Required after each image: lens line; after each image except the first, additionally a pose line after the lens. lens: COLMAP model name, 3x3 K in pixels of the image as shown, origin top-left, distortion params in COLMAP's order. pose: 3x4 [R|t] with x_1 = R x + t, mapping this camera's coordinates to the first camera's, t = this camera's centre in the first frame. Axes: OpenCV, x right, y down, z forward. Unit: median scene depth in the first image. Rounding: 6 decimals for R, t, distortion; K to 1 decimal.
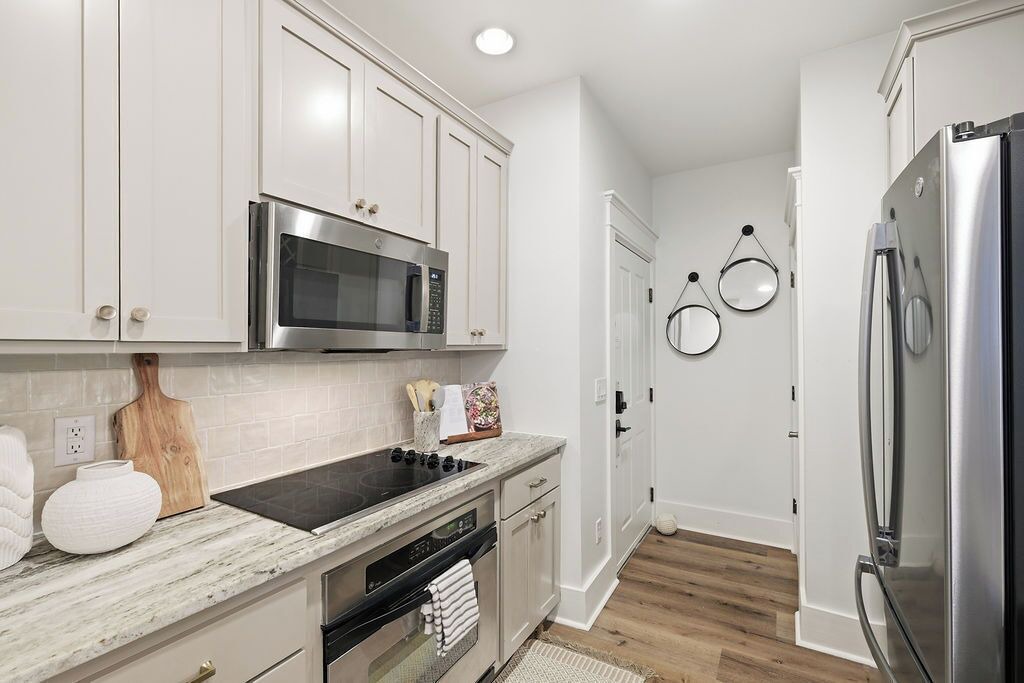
lens RADIAL K [[455.0, 0, 515.0], [0, 455.0, 346.8], [0, 0, 1]] dist [-0.008131, -0.000709]
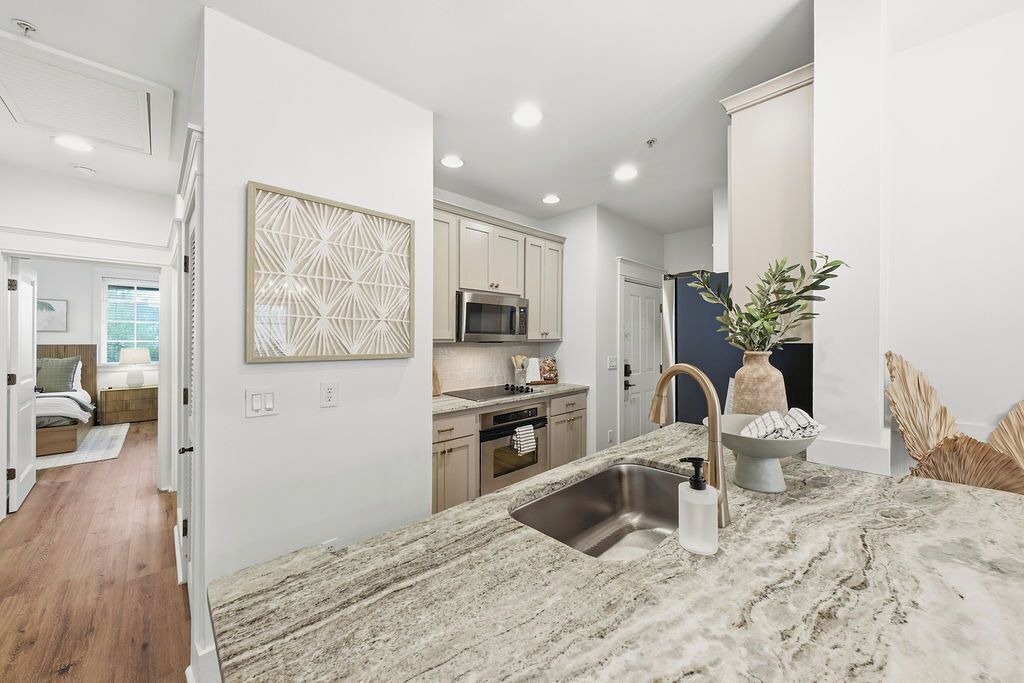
lens RADIAL K [[369.3, 0, 507.8], [0, 369.3, 340.2], [0, 0, 1]] dist [-0.008763, -0.000179]
pose [[0.958015, 0.006686, -0.286641, 0.249591], [-0.003106, 0.999911, 0.012942, -0.021319], [0.286703, -0.011509, 0.957951, -0.708475]]
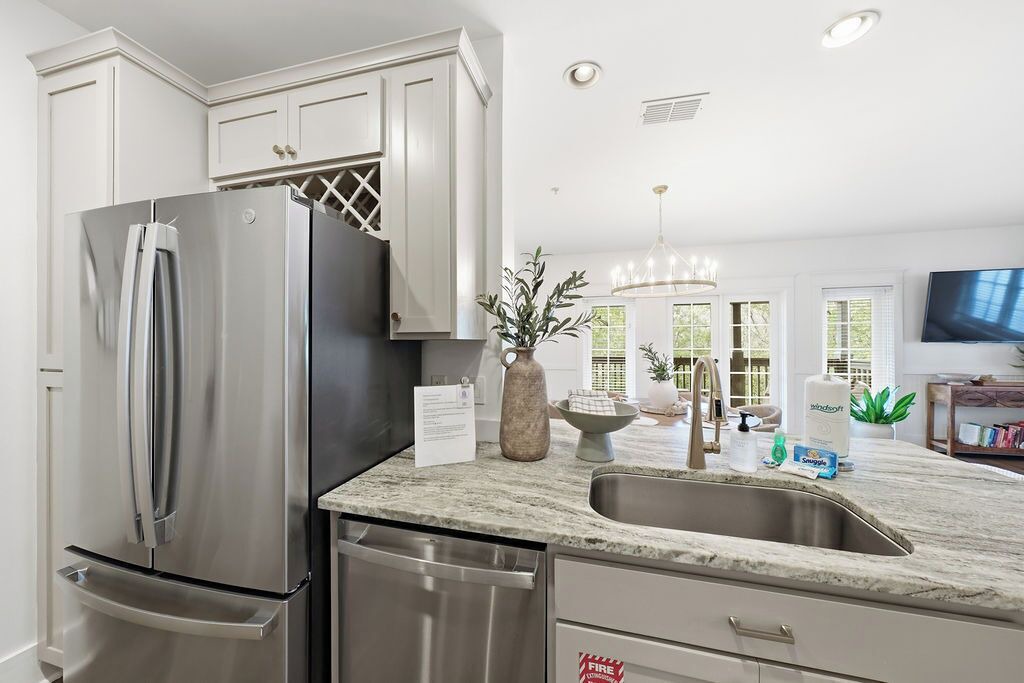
lens RADIAL K [[357.5, 0, 510.3], [0, 357.5, 341.0], [0, 0, 1]] dist [-0.005809, 0.000506]
pose [[-0.273690, 0.009392, 0.961772, -0.119845], [-0.004777, 0.999927, -0.011123, 0.003321], [-0.961806, -0.007639, -0.273625, 0.239076]]
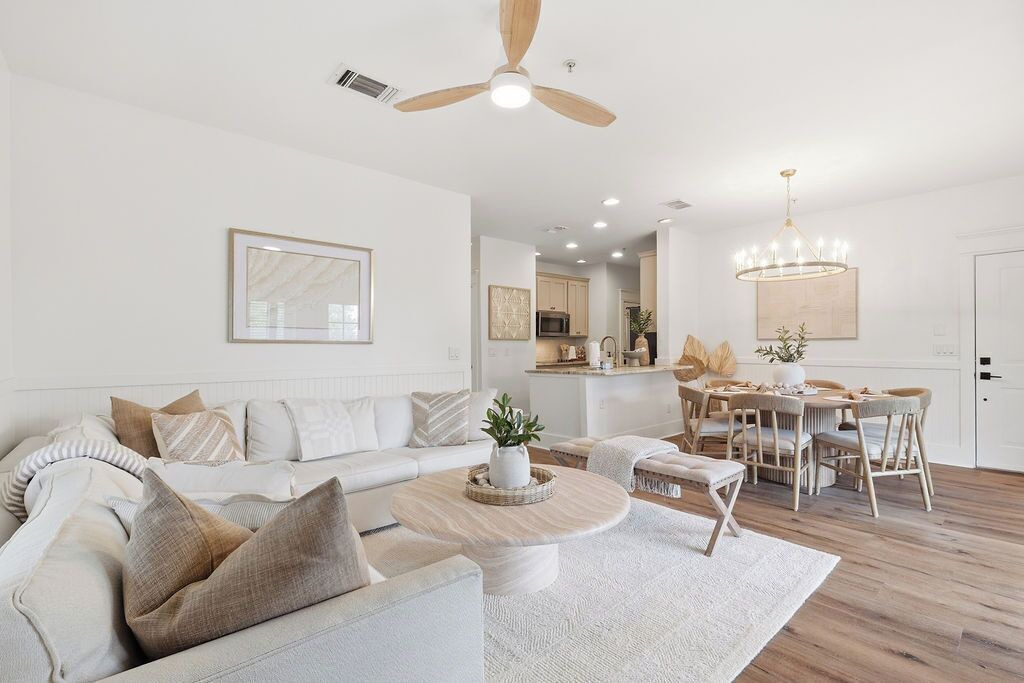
lens RADIAL K [[455.0, 0, 511.0], [0, 455.0, 346.0], [0, 0, 1]] dist [-0.008131, -0.000709]
pose [[0.945752, -0.002190, -0.324883, 0.644644], [0.005069, 0.999955, 0.008016, 0.052423], [0.324851, -0.009228, 0.945720, -2.903622]]
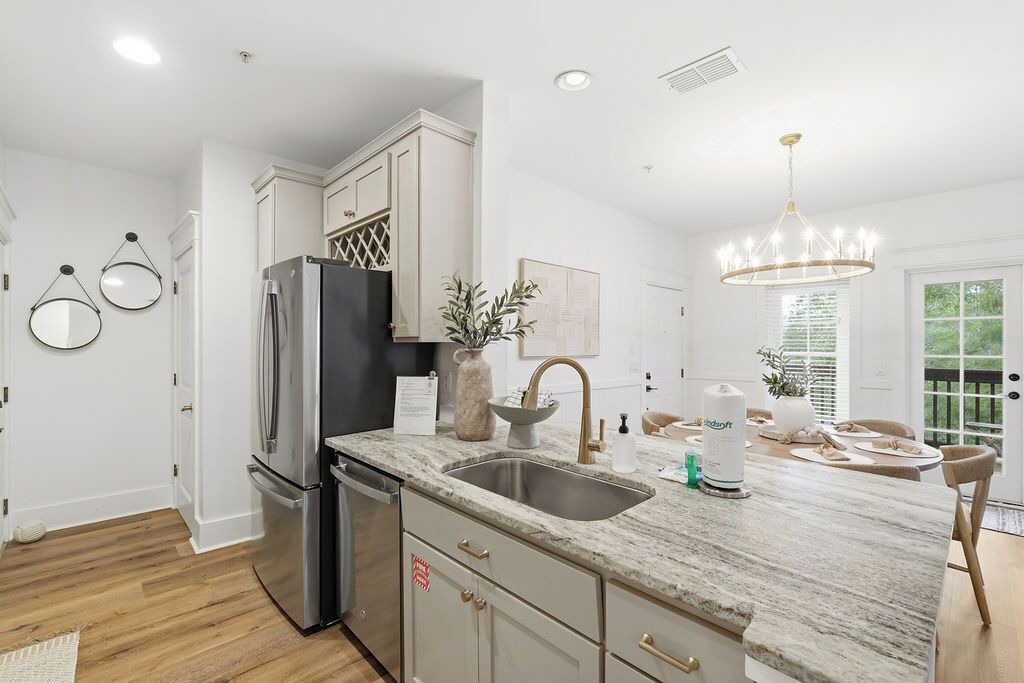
lens RADIAL K [[455.0, 0, 509.8], [0, 455.0, 341.5], [0, 0, 1]] dist [-0.008131, -0.000709]
pose [[0.280986, 0.011096, 0.959648, -0.435035], [-0.010727, 0.999907, -0.008421, -0.000962], [-0.959652, -0.007928, 0.281079, -0.308302]]
